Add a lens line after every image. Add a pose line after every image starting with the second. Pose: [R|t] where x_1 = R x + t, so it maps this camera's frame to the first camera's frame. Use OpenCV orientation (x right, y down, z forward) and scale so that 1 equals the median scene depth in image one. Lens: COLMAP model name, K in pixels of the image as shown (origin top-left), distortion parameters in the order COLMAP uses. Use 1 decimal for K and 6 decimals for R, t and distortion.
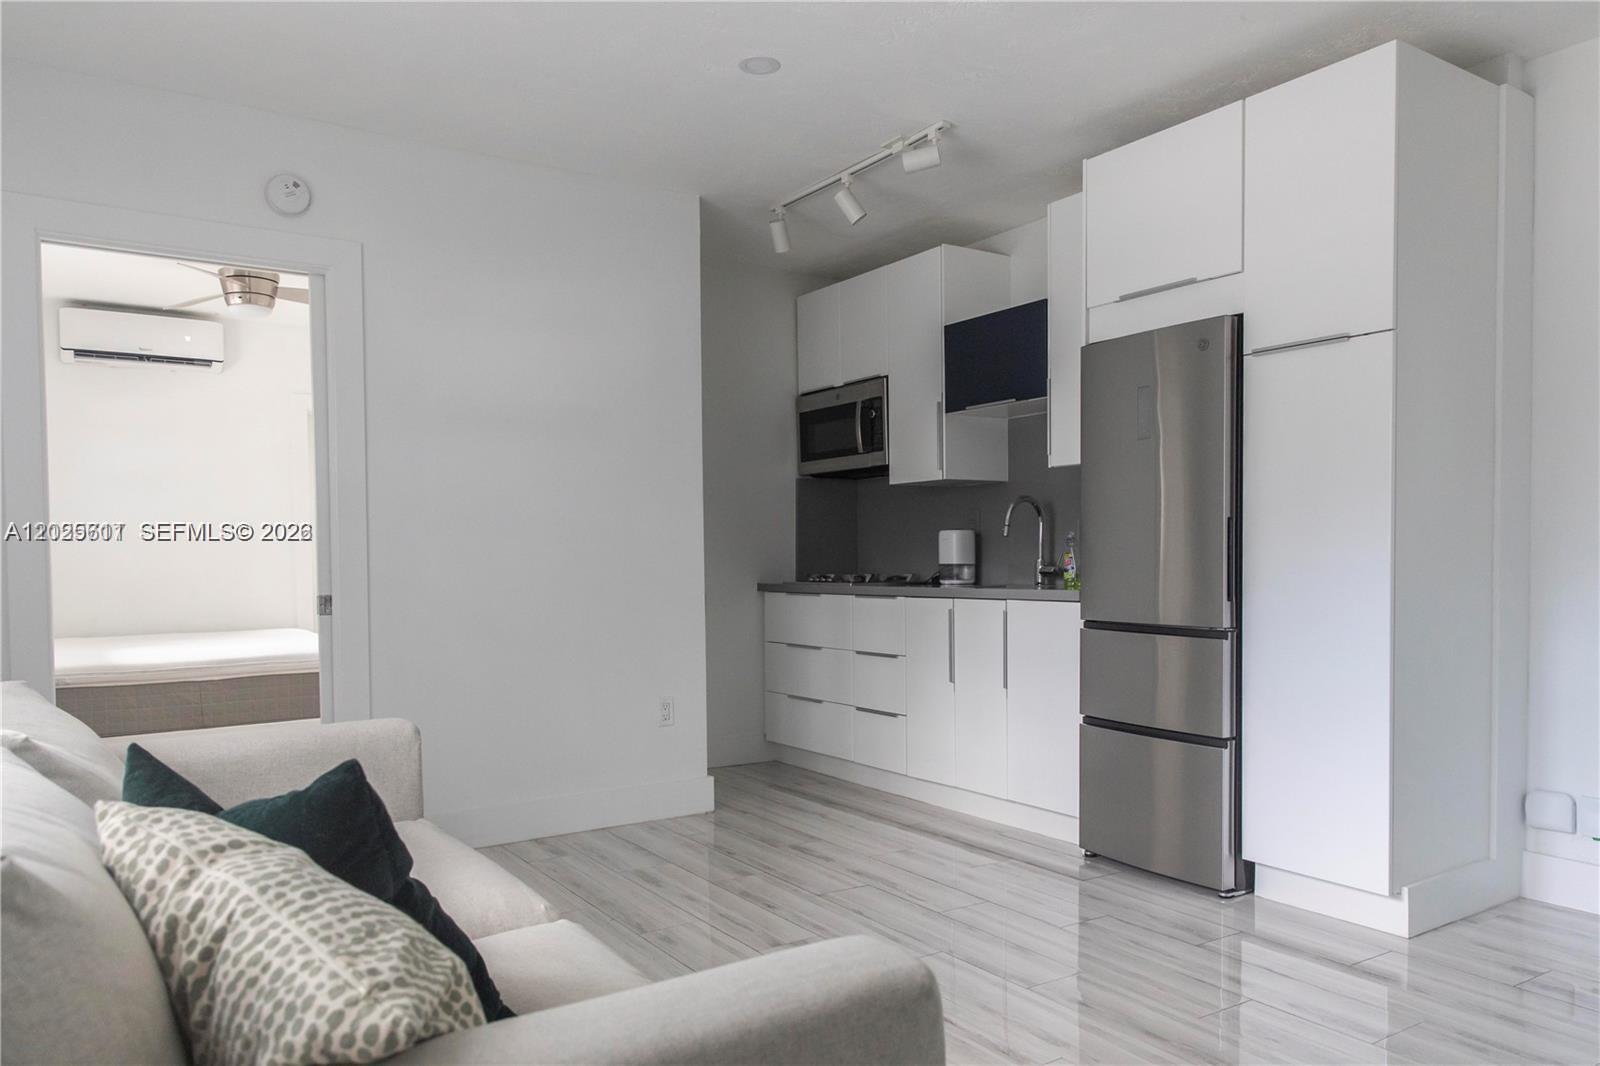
lens RADIAL K [[1077.5, 0, 800.5], [0, 1077.5, 603.7], [0, 0, 1]] dist [0.002707, 0.001103]
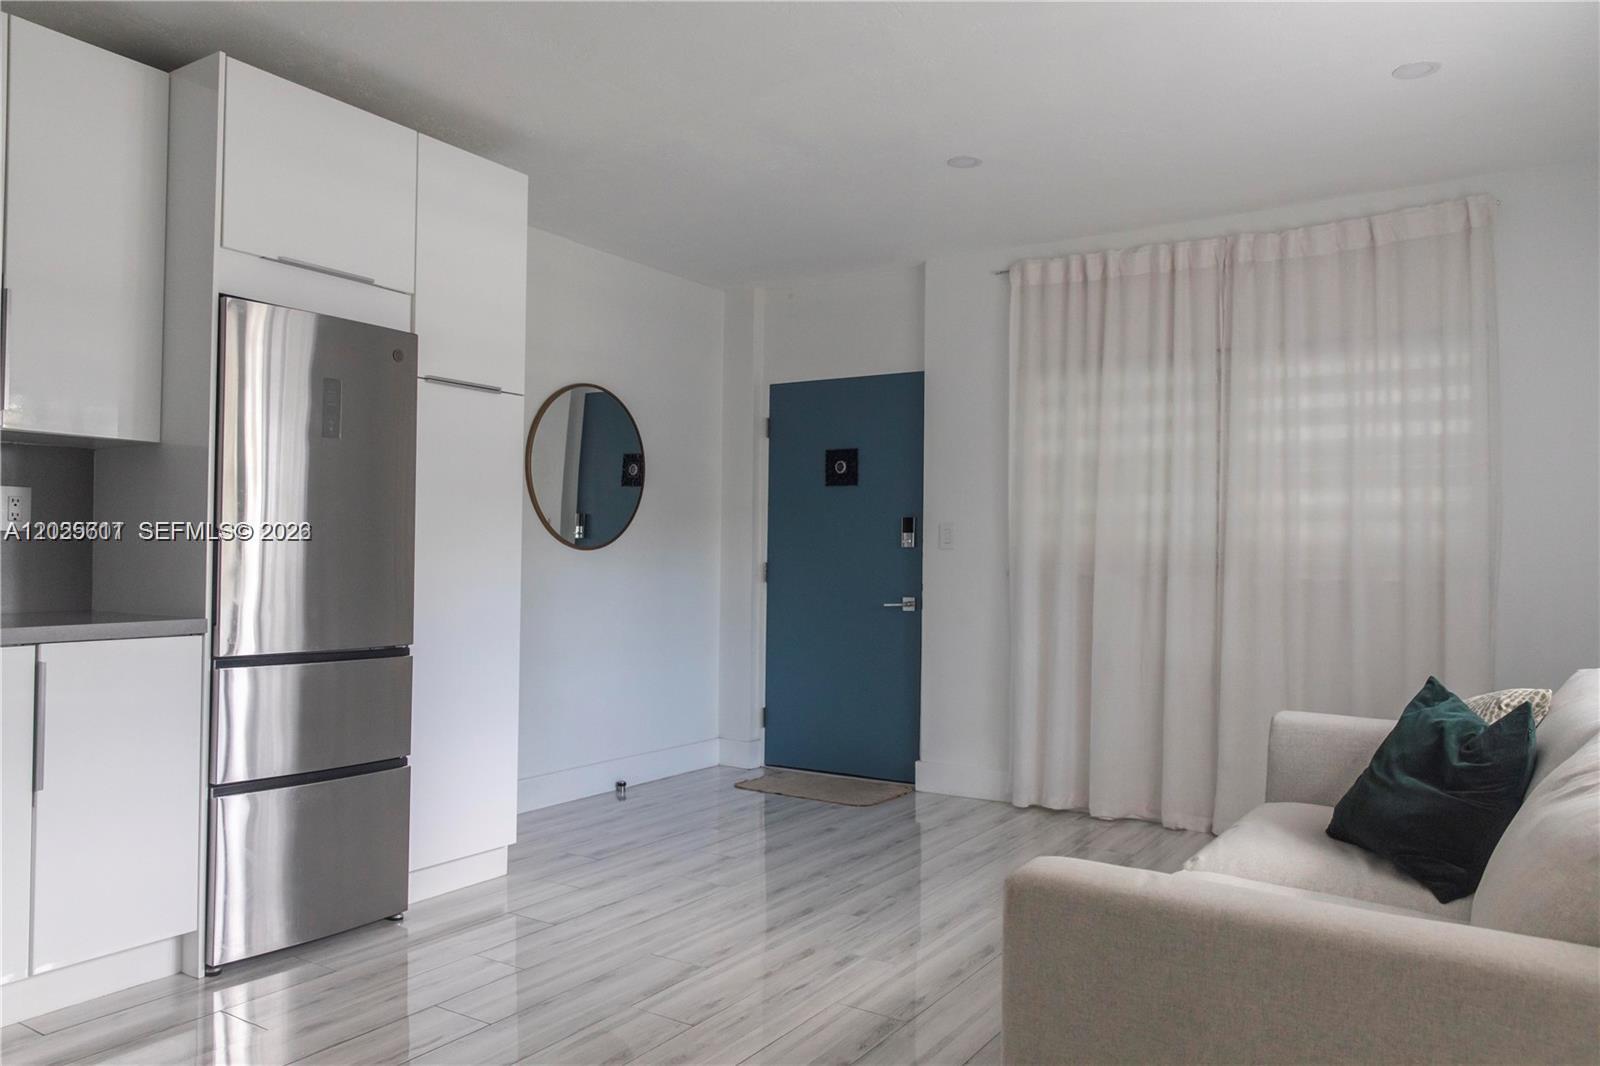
lens RADIAL K [[1109.1, 0, 798.8], [0, 1109.1, 535.8], [0, 0, 1]] dist [0.001471, -0.002563]
pose [[-0.389813, 0.020860, 0.920658, -0.710604], [0.032642, 0.999428, -0.008823, -0.057367], [-0.920315, 0.026613, -0.390271, 1.089512]]
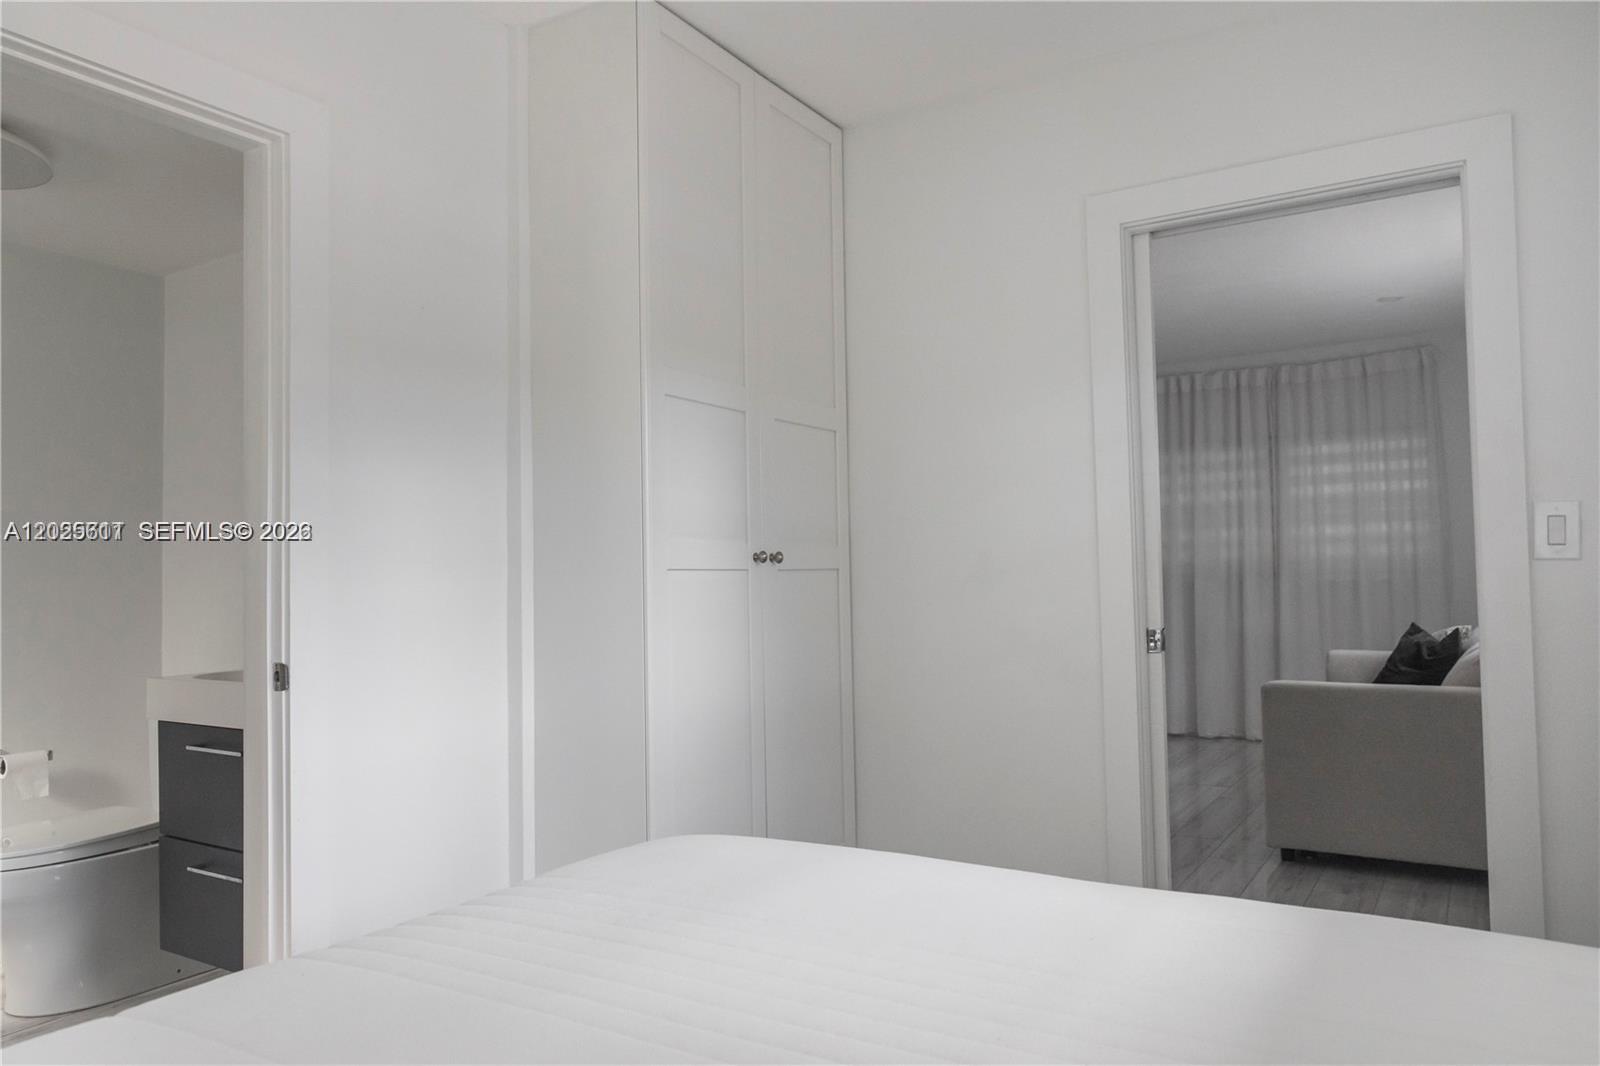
lens RADIAL K [[1109.1, 0, 802.3], [0, 1109.1, 537.1], [0, 0, 1]] dist [0.001471, -0.002563]
pose [[-0.412202, 0.049514, 0.909746, -0.975484], [0.063373, 0.997662, -0.025585, -0.072851], [-0.908886, 0.047107, -0.414376, 1.447736]]
